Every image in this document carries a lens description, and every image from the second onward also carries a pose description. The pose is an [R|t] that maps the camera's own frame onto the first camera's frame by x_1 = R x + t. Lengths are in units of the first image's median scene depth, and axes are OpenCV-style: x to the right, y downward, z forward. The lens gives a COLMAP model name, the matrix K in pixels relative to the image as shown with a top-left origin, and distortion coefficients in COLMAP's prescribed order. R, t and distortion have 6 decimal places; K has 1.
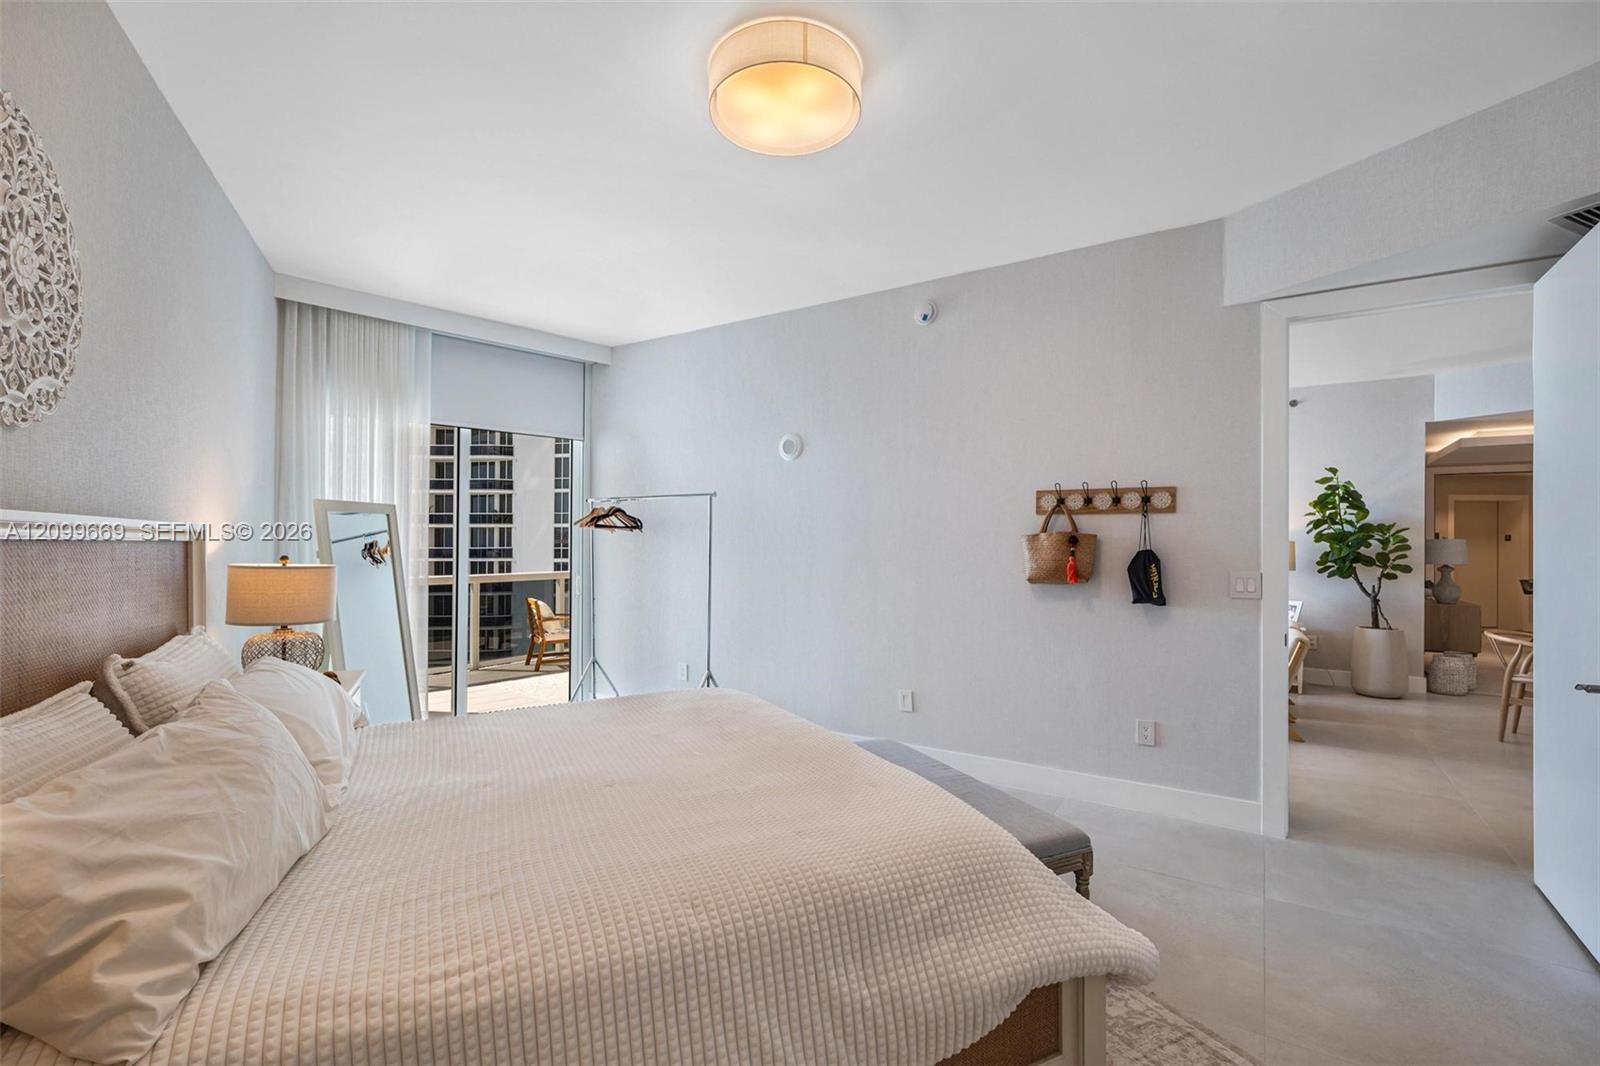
lens RADIAL K [[724.0, 0, 800.7], [0, 724.0, 541.6], [0, 0, 1]] dist [0.000519, 0.000221]
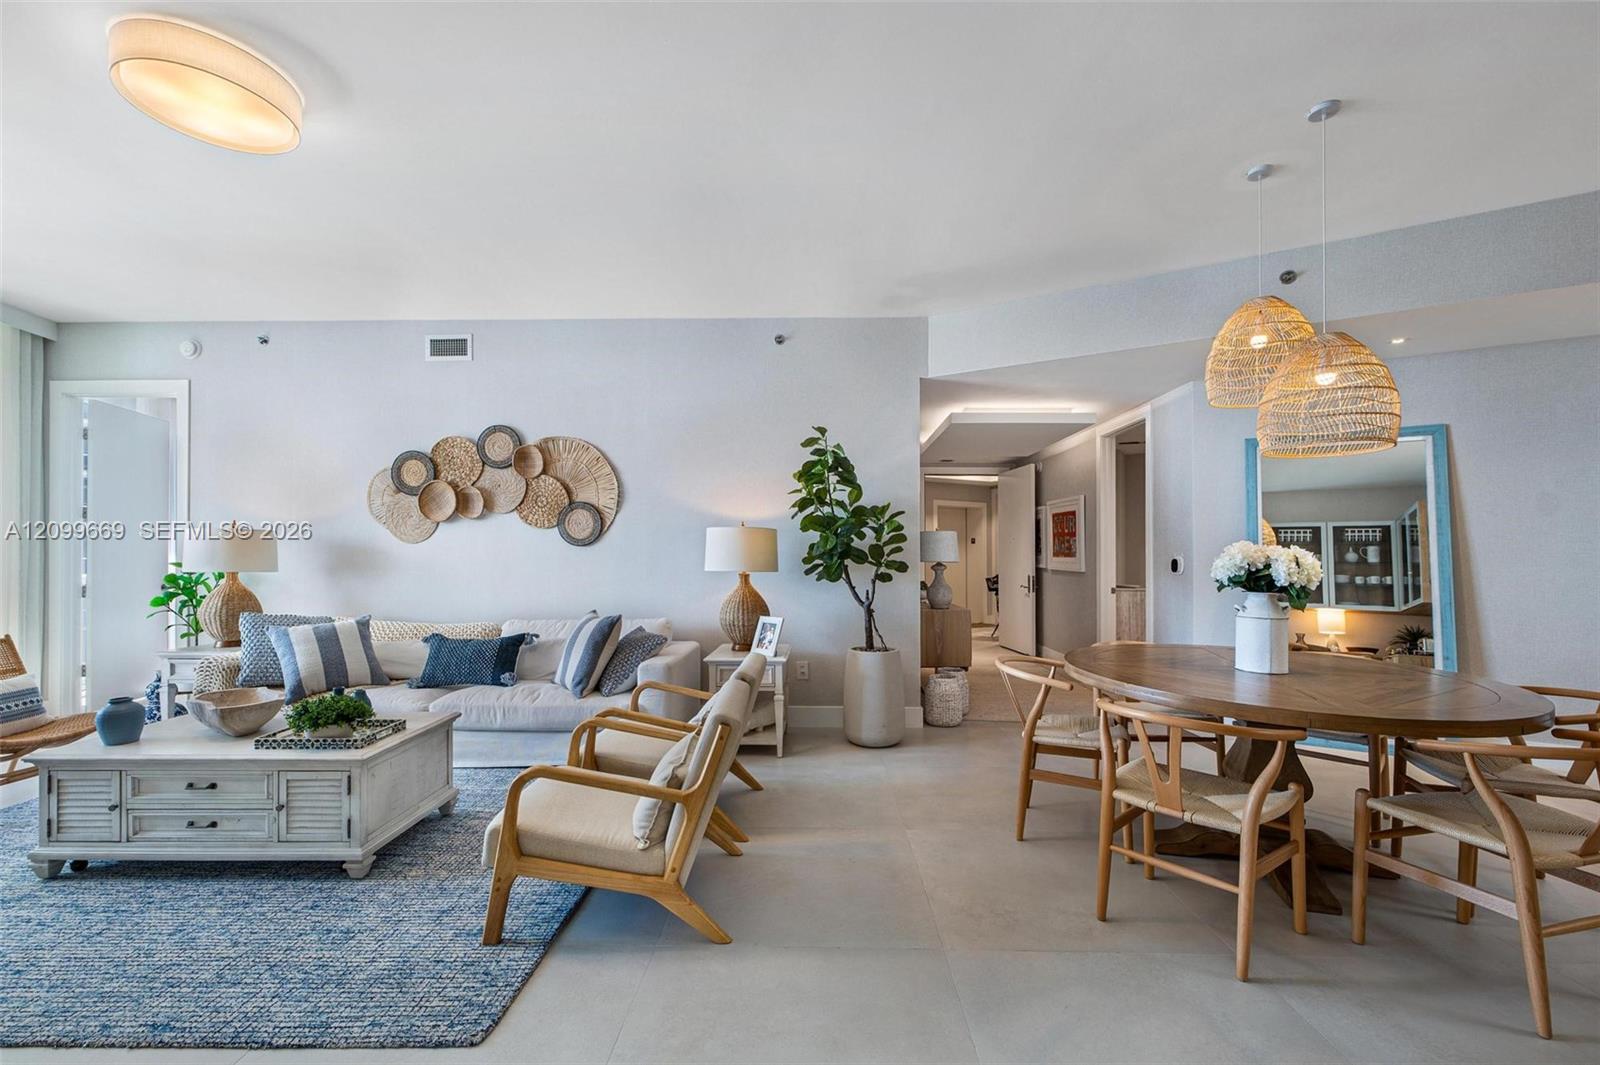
lens RADIAL K [[660.5, 0, 800.0], [0, 660.5, 532.5], [0, 0, 1]] dist [0.014278, 0.000151]
pose [[0.858275, 0.013871, 0.513003, 0.390221], [0.001003, 0.999587, -0.028705, 0.021397], [-0.513189, 0.025151, 0.857907, 0.461927]]
